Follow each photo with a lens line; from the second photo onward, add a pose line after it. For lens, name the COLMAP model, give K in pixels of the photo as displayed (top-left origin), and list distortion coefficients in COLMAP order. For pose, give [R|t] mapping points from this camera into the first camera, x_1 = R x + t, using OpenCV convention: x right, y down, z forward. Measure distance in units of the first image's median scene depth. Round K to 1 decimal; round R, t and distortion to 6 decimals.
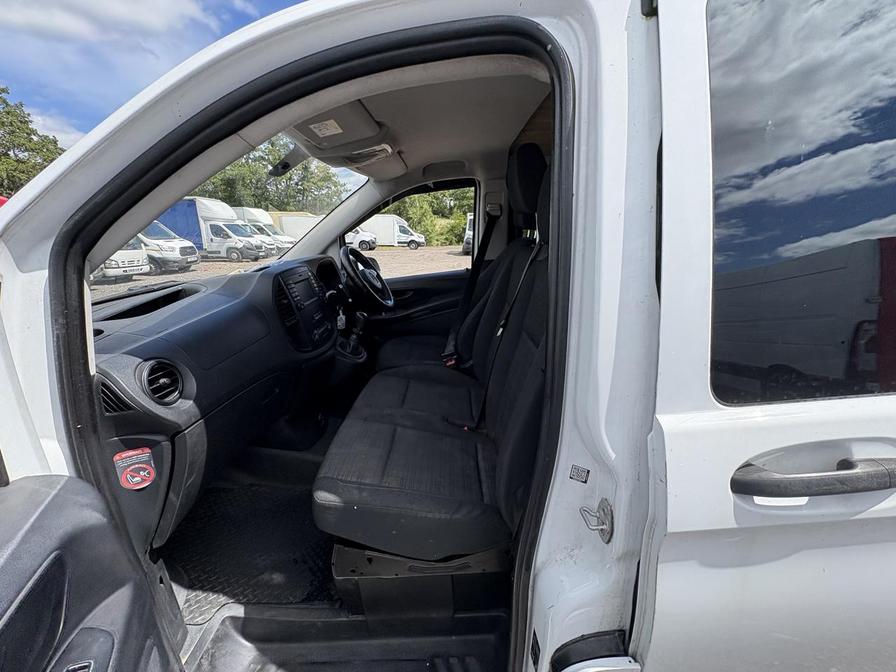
lens RADIAL K [[357.2, 0, 448.0], [0, 357.2, 336.0], [0, 0, 1]] dist [0.006115, 0.000063]
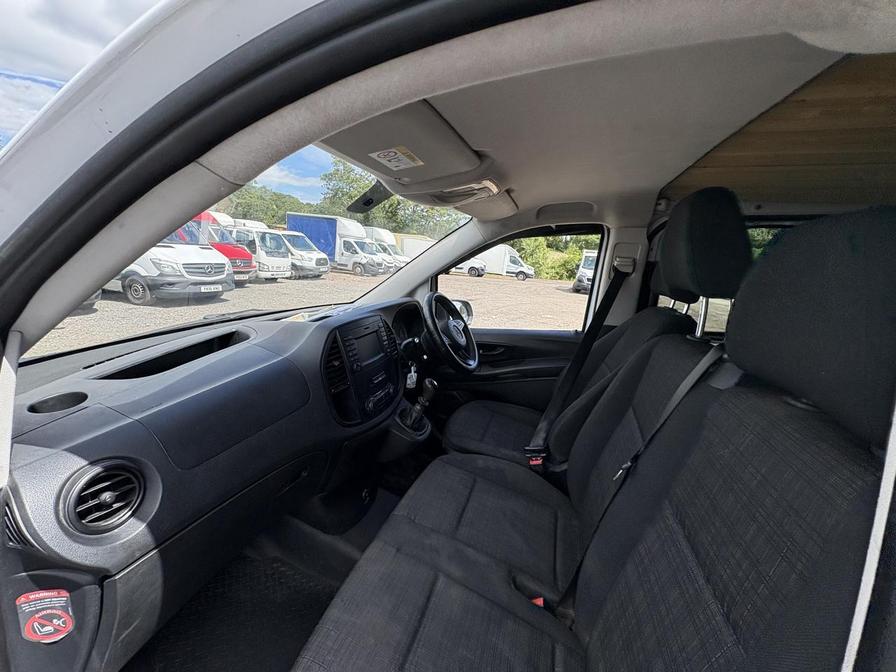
lens RADIAL K [[360.0, 0, 450.8], [0, 360.0, 334.7], [0, 0, 1]] dist [0.000978, 0.000777]
pose [[0.954348, 0.144511, -0.261411, -0.003491], [-0.164992, 0.984585, -0.058059, -0.099765], [0.248992, 0.098539, 0.963480, 0.175790]]
